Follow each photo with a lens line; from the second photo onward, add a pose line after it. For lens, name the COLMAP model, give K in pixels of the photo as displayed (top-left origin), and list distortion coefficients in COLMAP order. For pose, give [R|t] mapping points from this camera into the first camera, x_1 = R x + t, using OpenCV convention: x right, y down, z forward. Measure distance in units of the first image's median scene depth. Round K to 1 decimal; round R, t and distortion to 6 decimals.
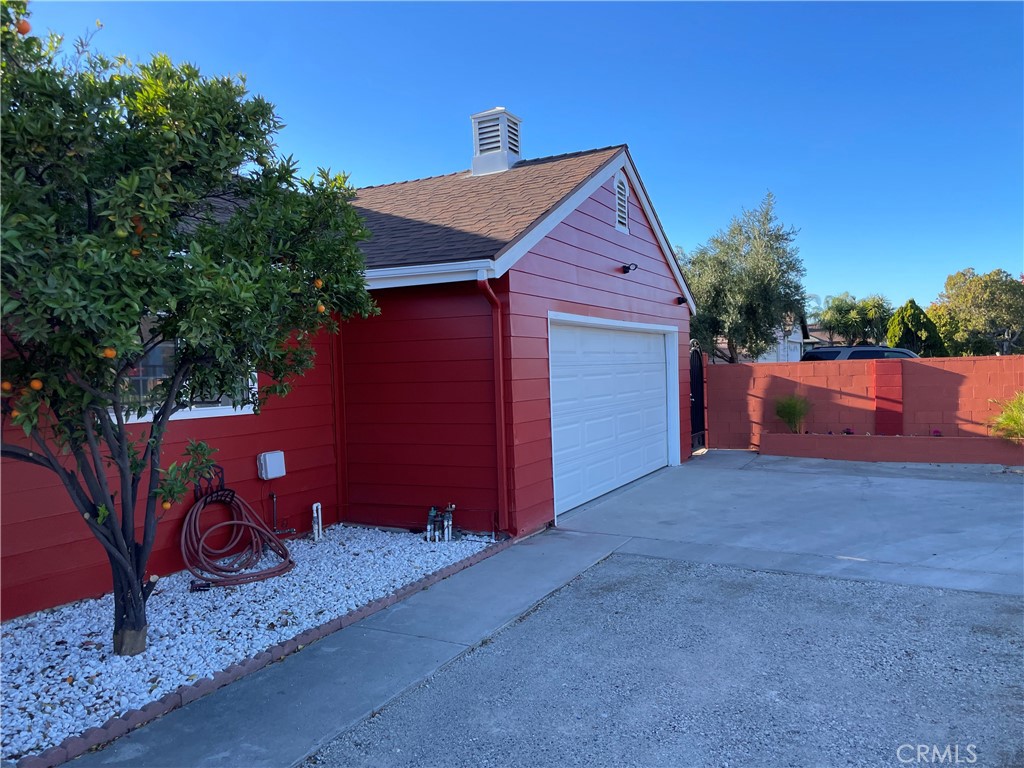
lens RADIAL K [[778.2, 0, 517.5], [0, 778.2, 385.1], [0, 0, 1]] dist [0.079472, -0.114510]
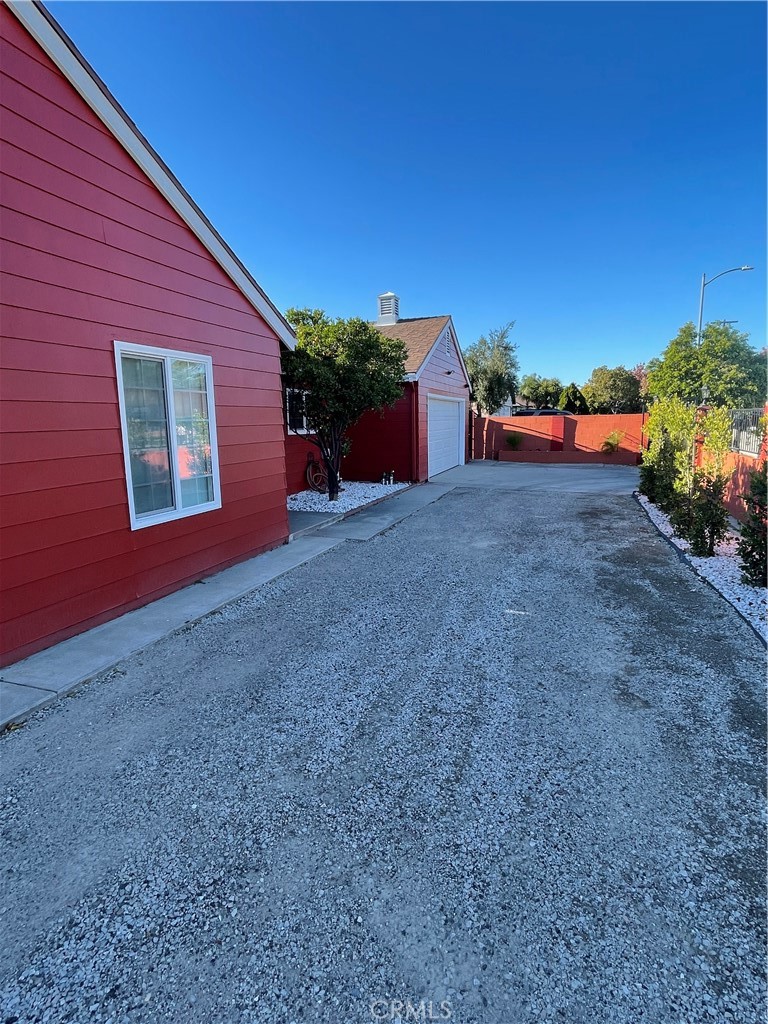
lens RADIAL K [[549.6, 0, 379.5], [0, 549.6, 508.4], [0, 0, 1]] dist [-0.001704, -0.001782]
pose [[0.991896, -0.009807, 0.126674, -0.133808], [-0.007292, 0.990979, 0.133820, 0.013223], [-0.126843, -0.133659, 0.982876, -0.289725]]
